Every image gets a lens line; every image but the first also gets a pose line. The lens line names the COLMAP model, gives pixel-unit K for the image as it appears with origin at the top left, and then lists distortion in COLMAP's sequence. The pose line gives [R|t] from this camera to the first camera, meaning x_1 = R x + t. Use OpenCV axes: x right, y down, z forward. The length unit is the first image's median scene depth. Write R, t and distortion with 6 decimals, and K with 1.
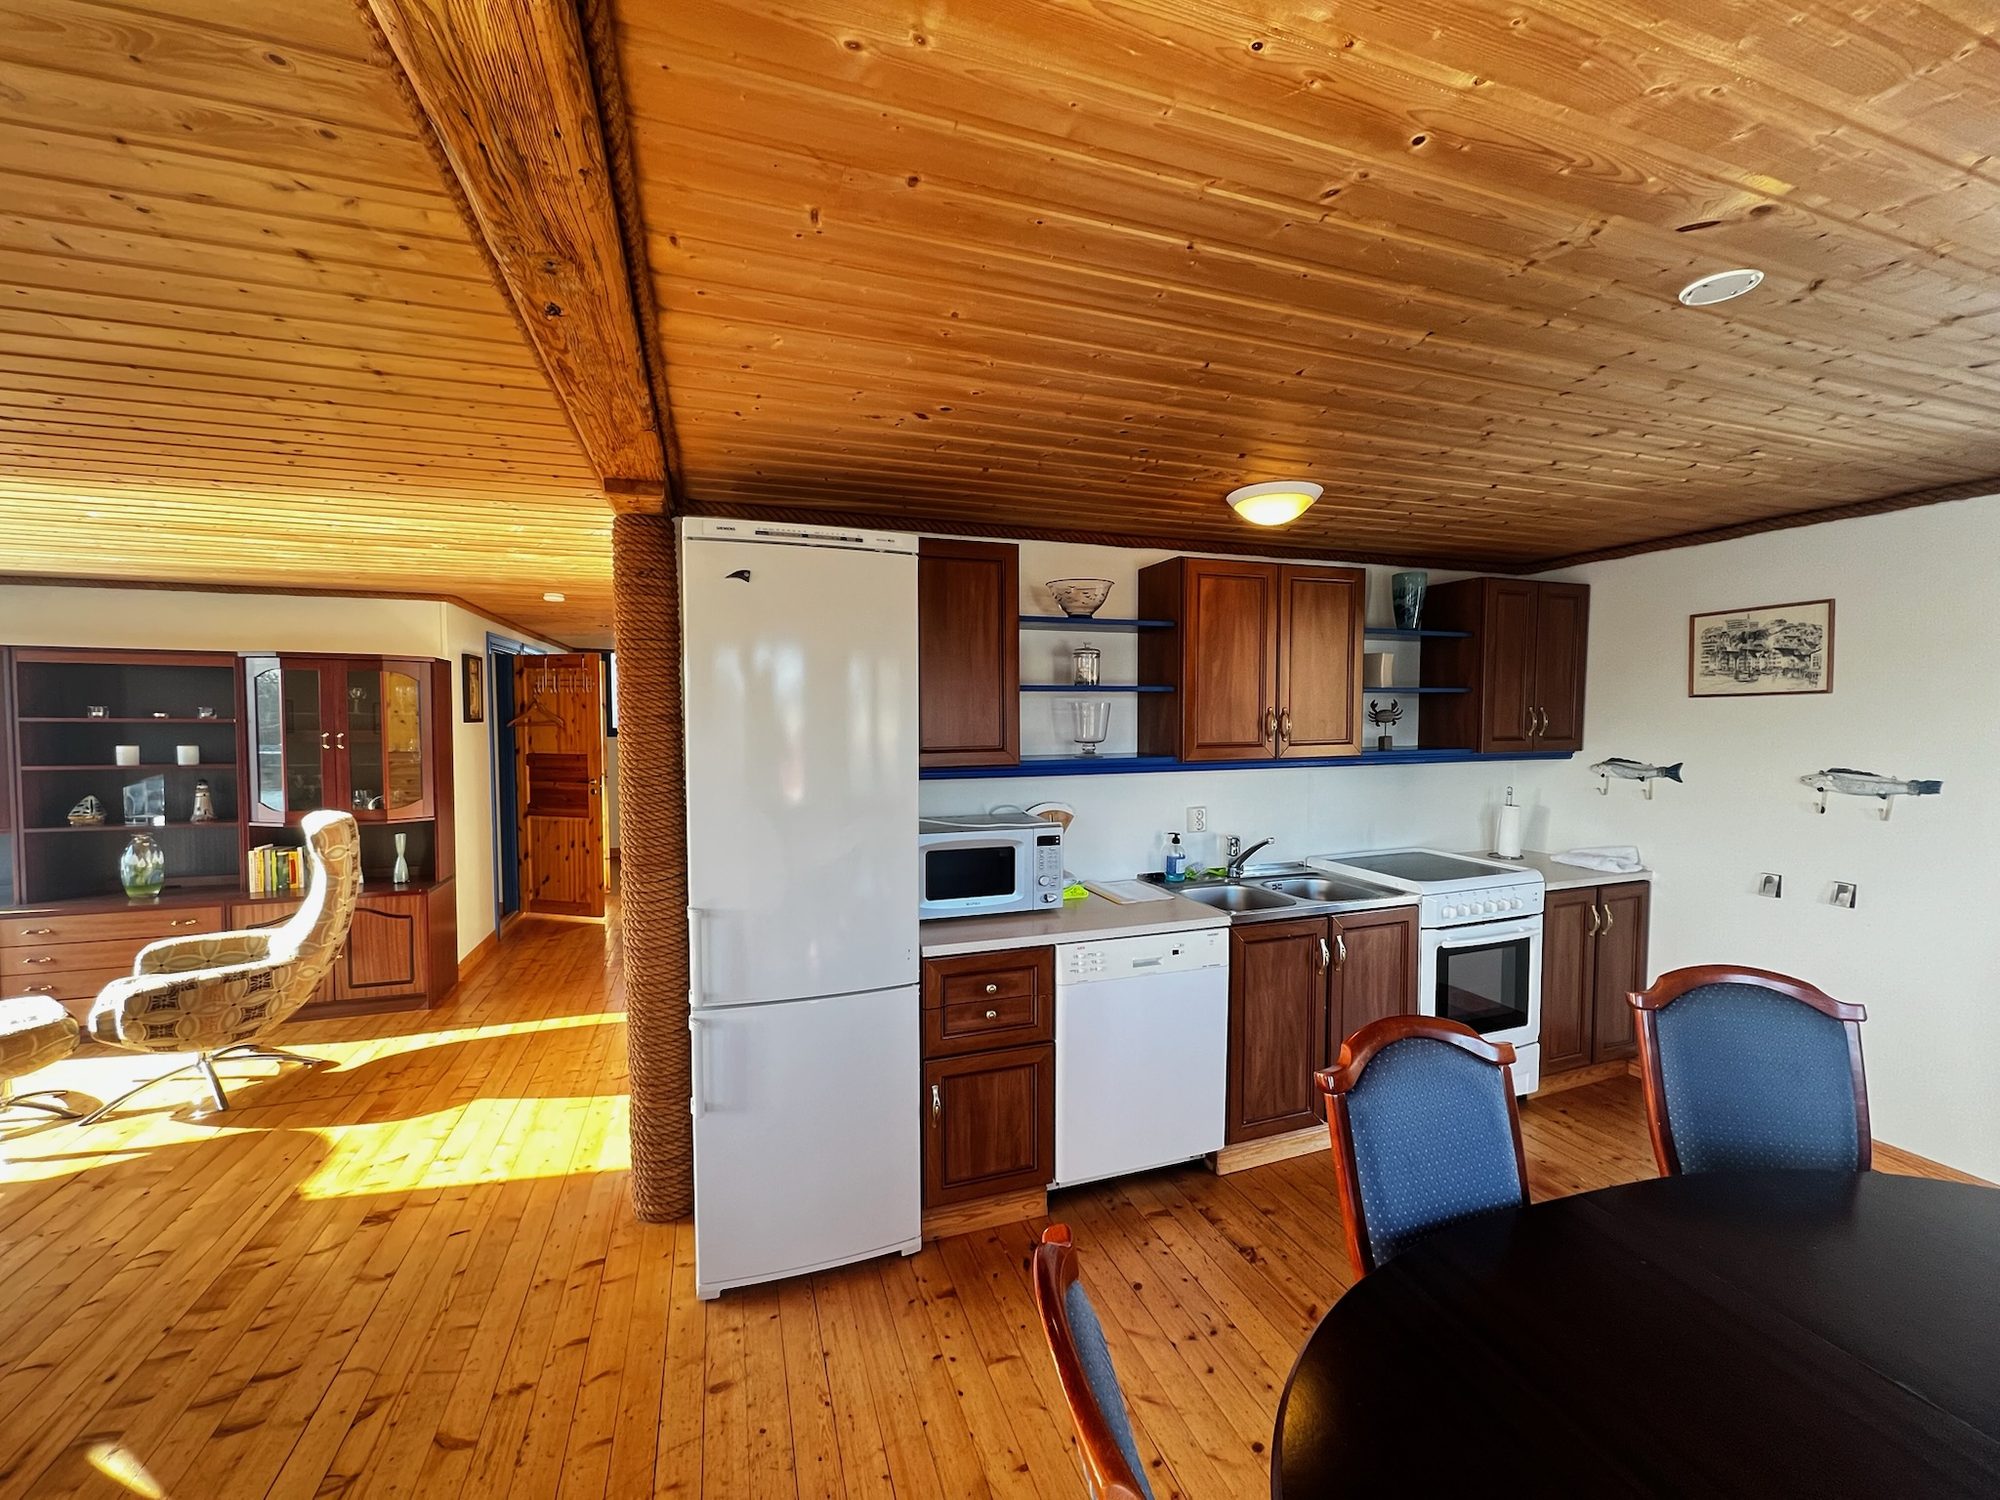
lens RADIAL K [[799.4, 0, 999.2], [0, 799.4, 753.5], [0, 0, 1]] dist [-0.000624, 0.000179]
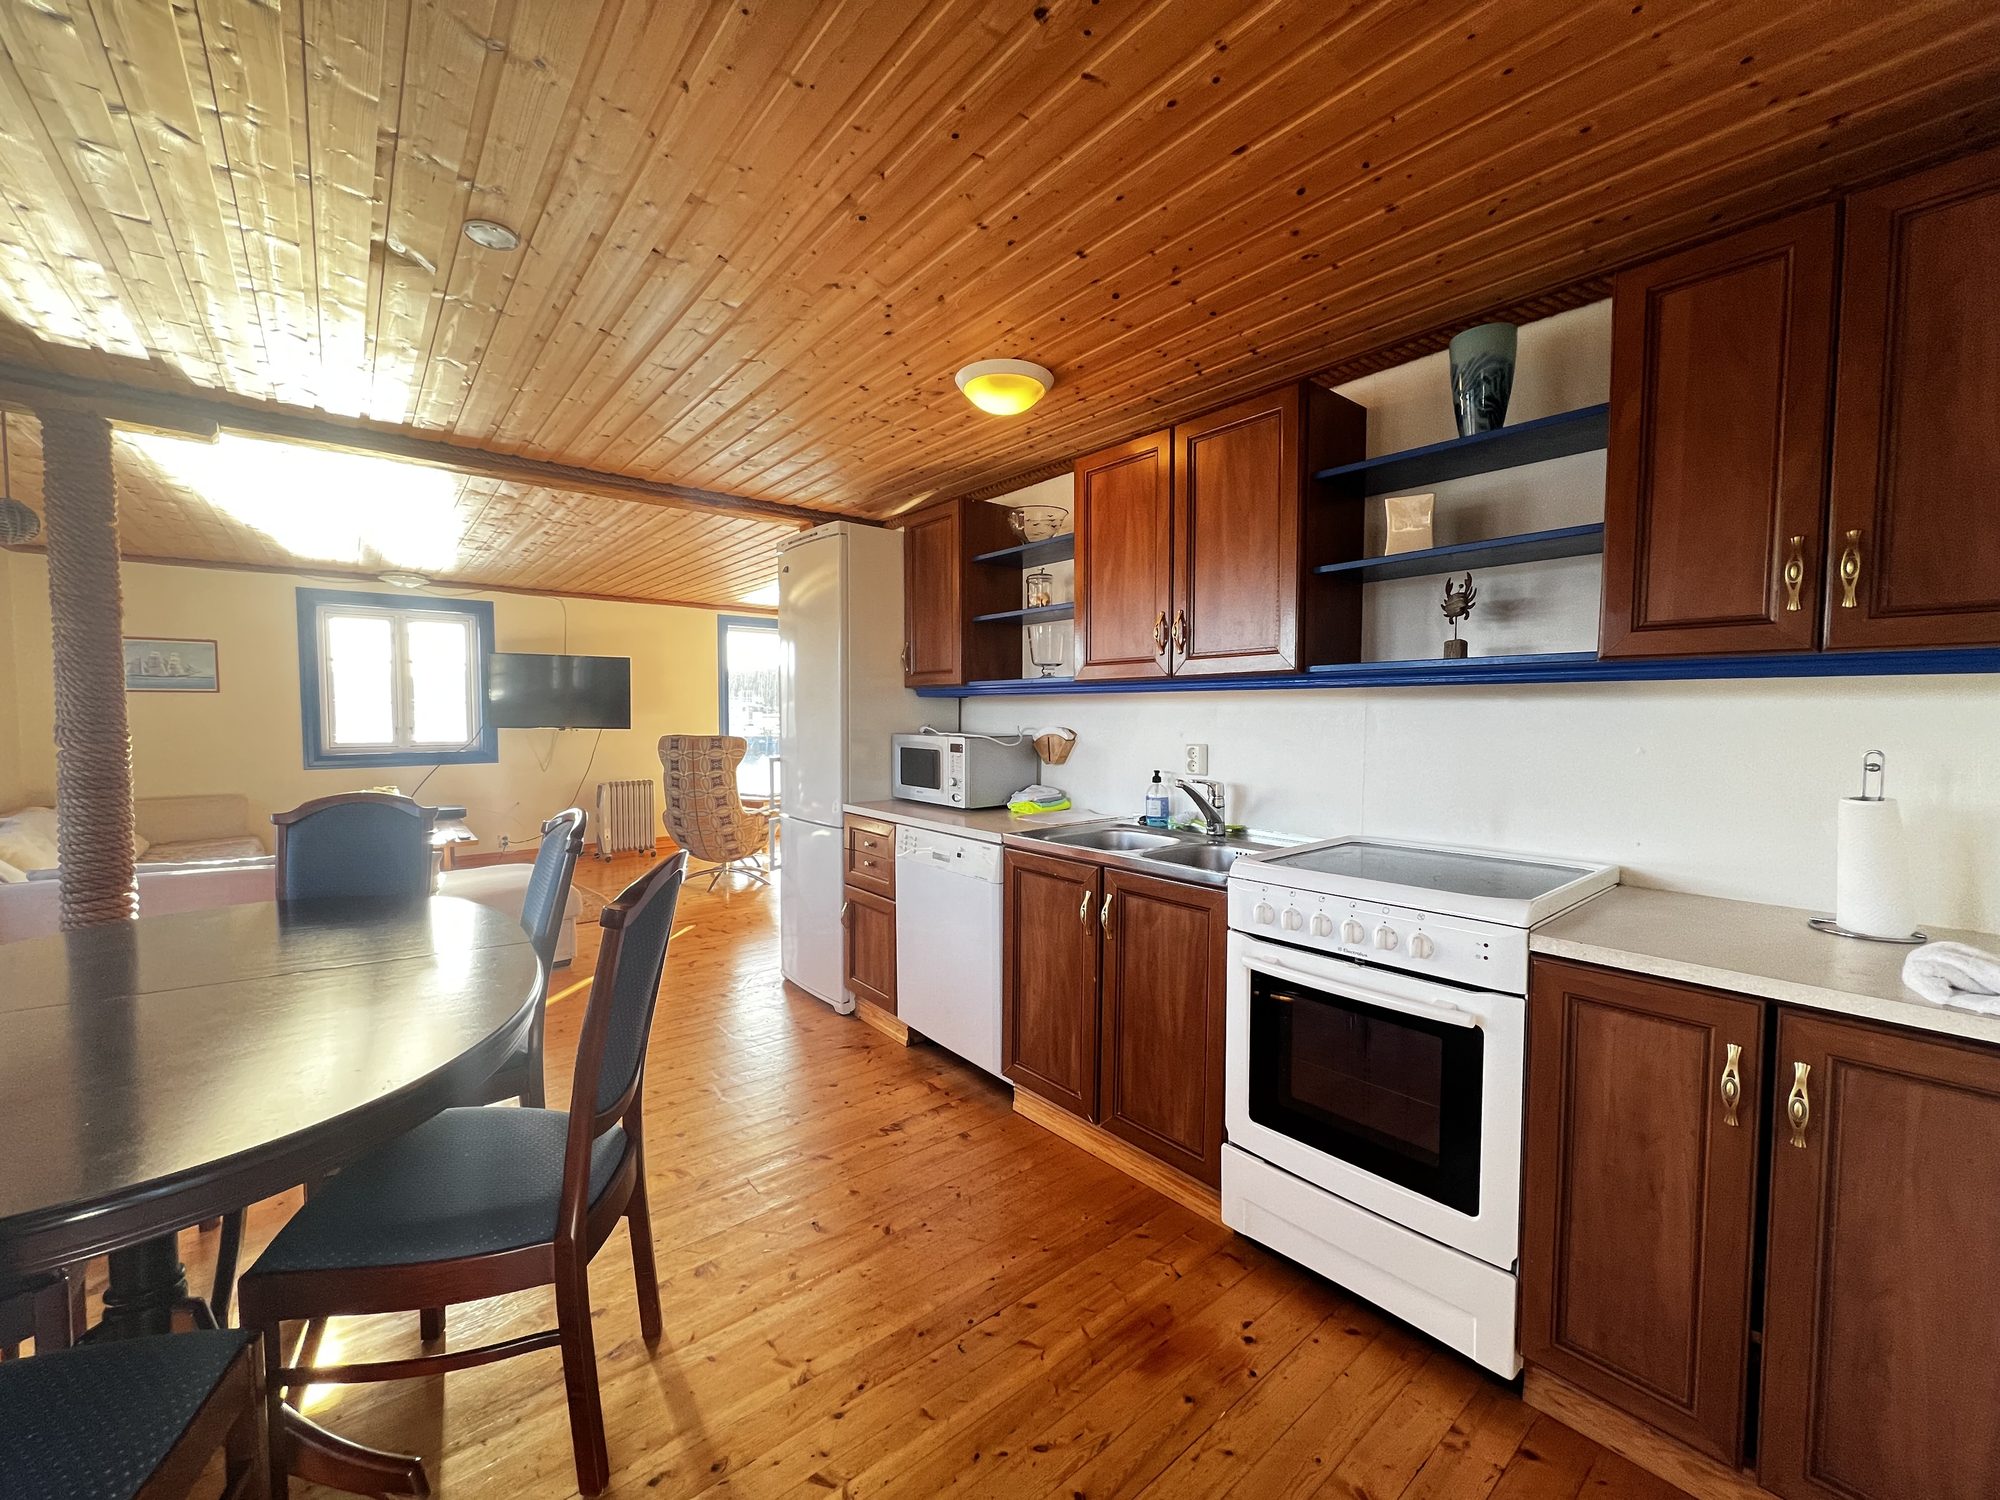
lens RADIAL K [[799.4, 0, 999.2], [0, 799.4, 753.5], [0, 0, 1]] dist [-0.000624, 0.000179]
pose [[0.347044, 0.054634, -0.936256, 0.941144], [-0.052835, 0.997855, 0.038644, 0.055377], [0.936359, 0.036056, 0.349186, 0.524491]]
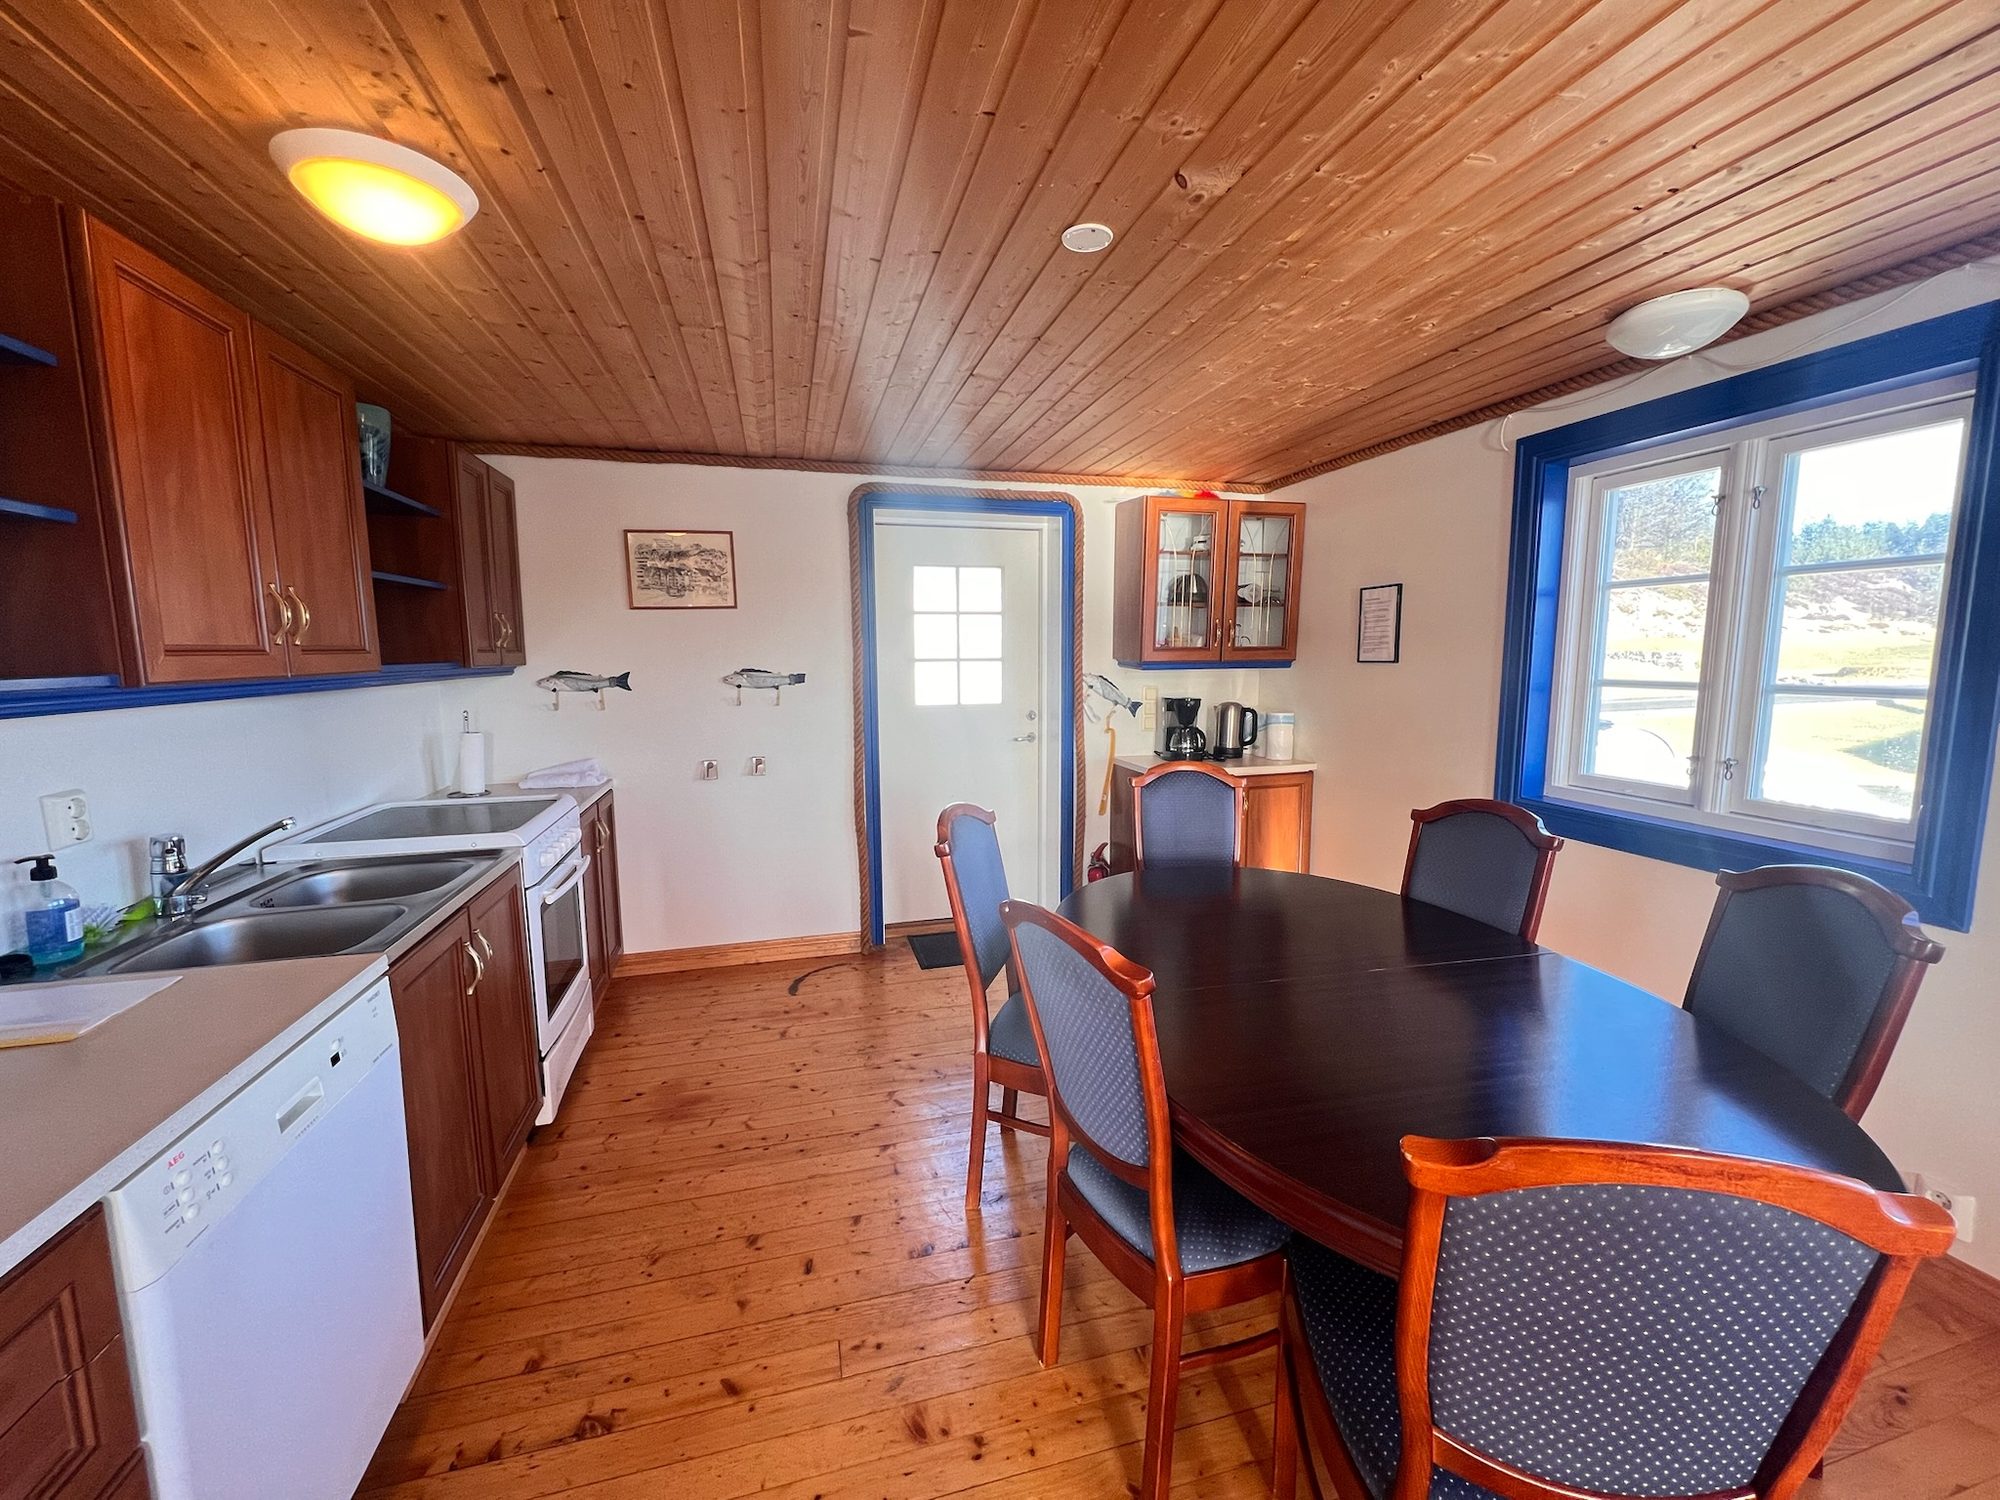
lens RADIAL K [[799.4, 0, 999.2], [0, 799.4, 753.5], [0, 0, 1]] dist [-0.000624, 0.000179]
pose [[0.073521, -0.123217, 0.989653, -0.166060], [0.056173, 0.991274, 0.119246, 0.019646], [-0.995710, 0.046824, 0.079801, 0.420828]]
